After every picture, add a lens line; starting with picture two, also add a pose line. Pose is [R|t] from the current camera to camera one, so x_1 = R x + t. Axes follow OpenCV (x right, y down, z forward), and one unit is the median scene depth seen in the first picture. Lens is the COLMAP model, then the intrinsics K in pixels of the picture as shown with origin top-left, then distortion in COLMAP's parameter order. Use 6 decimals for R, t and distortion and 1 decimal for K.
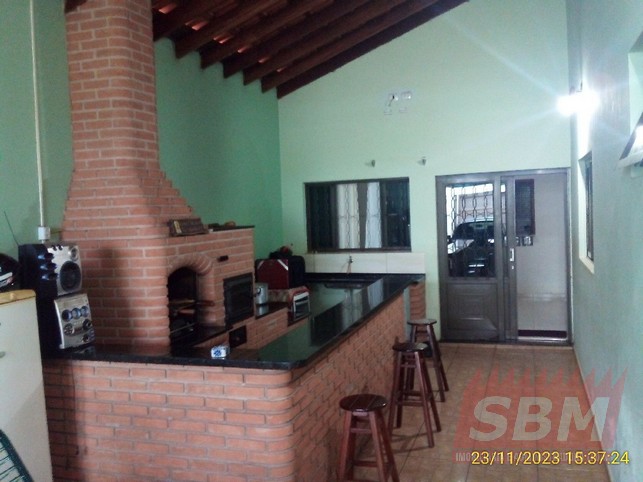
lens RADIAL K [[588.6, 0, 321.5], [0, 588.6, 241.0], [0, 0, 1]] dist [-0.000089, -0.009812]
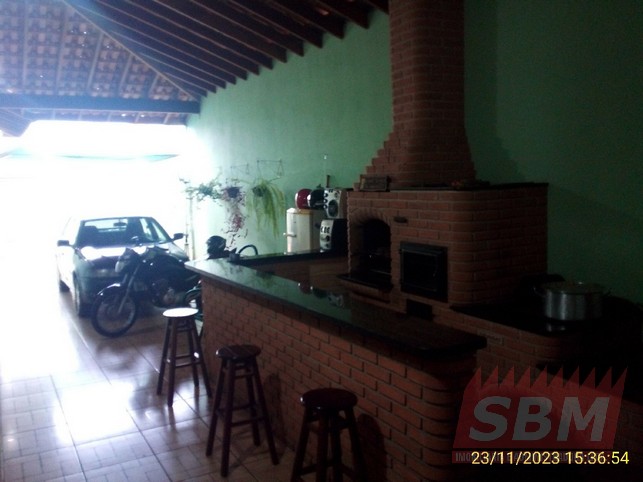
lens RADIAL K [[588.6, 0, 321.5], [0, 588.6, 241.0], [0, 0, 1]] dist [-0.000089, -0.009812]
pose [[-0.658576, 0.124335, -0.742172, 0.511472], [-0.001321, 0.986063, 0.166366, -0.076836], [0.752513, 0.110546, -0.649233, 1.226998]]
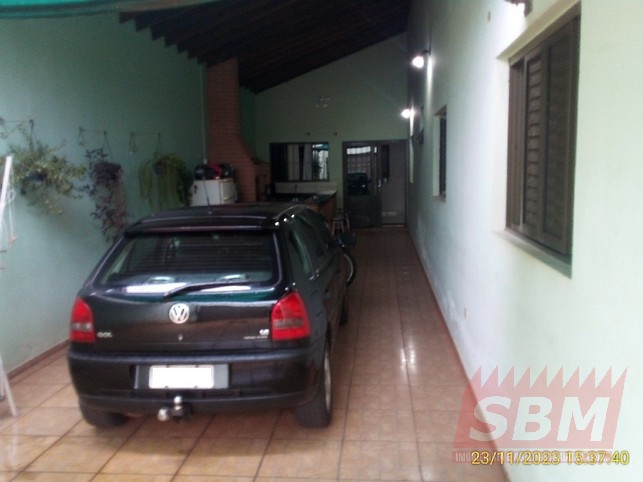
lens RADIAL K [[588.6, 0, 321.5], [0, 588.6, 241.0], [0, 0, 1]] dist [-0.000089, -0.009812]
pose [[0.969170, -0.010028, 0.246190, -0.333605], [-0.005786, 0.997970, 0.063427, 0.087739], [-0.246327, -0.062896, 0.967144, -0.827003]]
